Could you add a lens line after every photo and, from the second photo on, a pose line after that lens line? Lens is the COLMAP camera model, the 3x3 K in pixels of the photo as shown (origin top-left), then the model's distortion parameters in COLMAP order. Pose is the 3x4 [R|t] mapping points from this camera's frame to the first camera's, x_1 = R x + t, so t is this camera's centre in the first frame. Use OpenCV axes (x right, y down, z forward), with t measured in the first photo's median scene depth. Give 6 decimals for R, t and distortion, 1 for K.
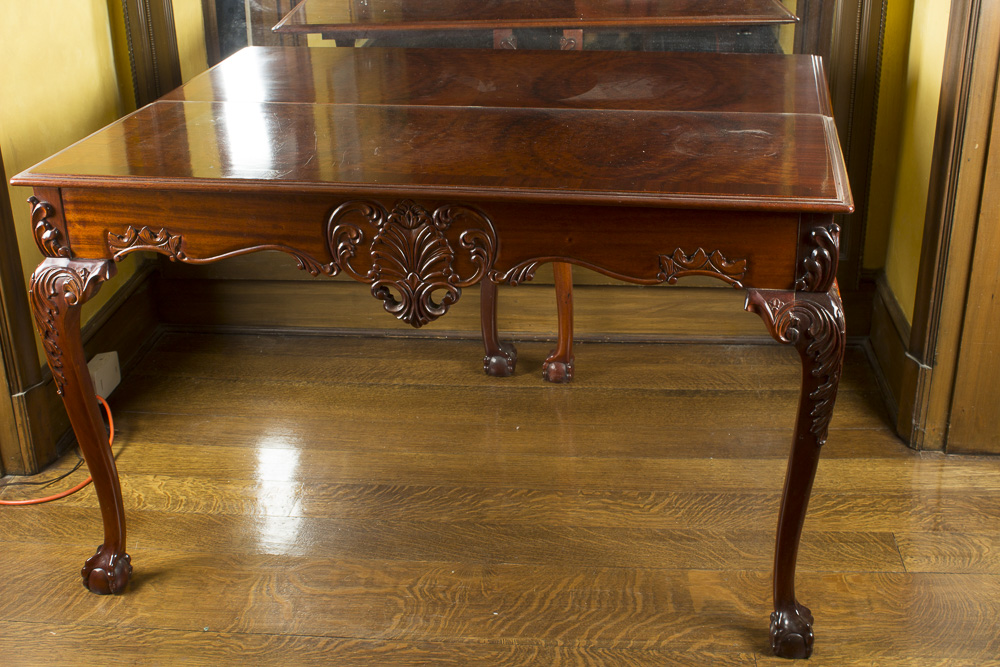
lens RADIAL K [[1265.1, 0, 500.0], [0, 1265.1, 333.5], [0, 0, 1]] dist [-0.091808, 0.043654]
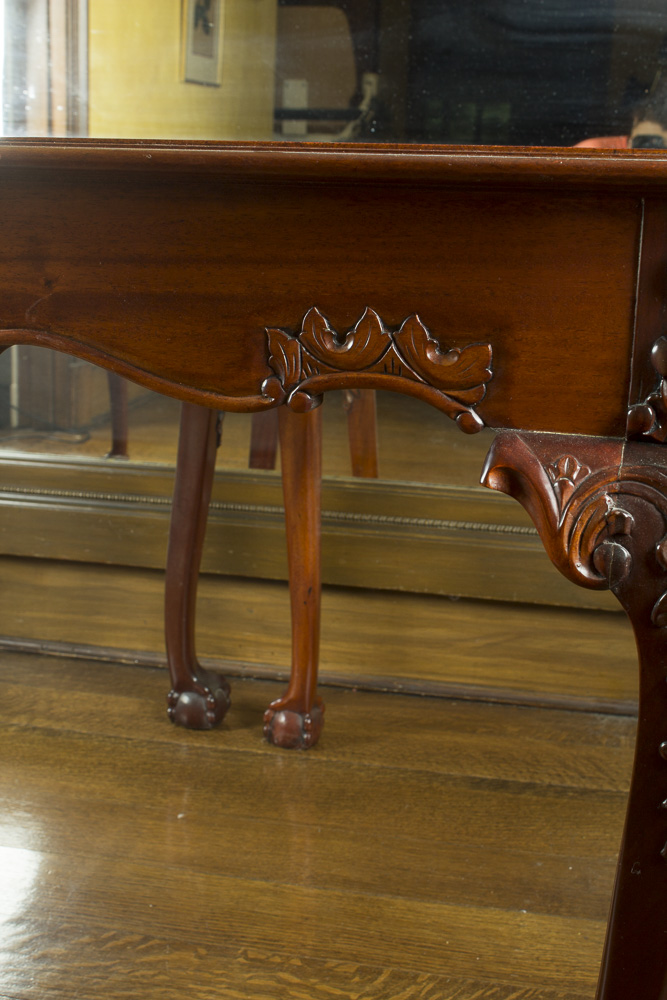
lens RADIAL K [[1372.9, 0, 333.5], [0, 1372.9, 500.0], [0, 0, 1]] dist [-0.050071, 0.040400]
pose [[0.992439, 0.076691, -0.095830, 0.116181], [-0.092575, 0.980356, -0.174160, 0.034943], [0.080591, 0.181714, 0.980043, 0.376488]]
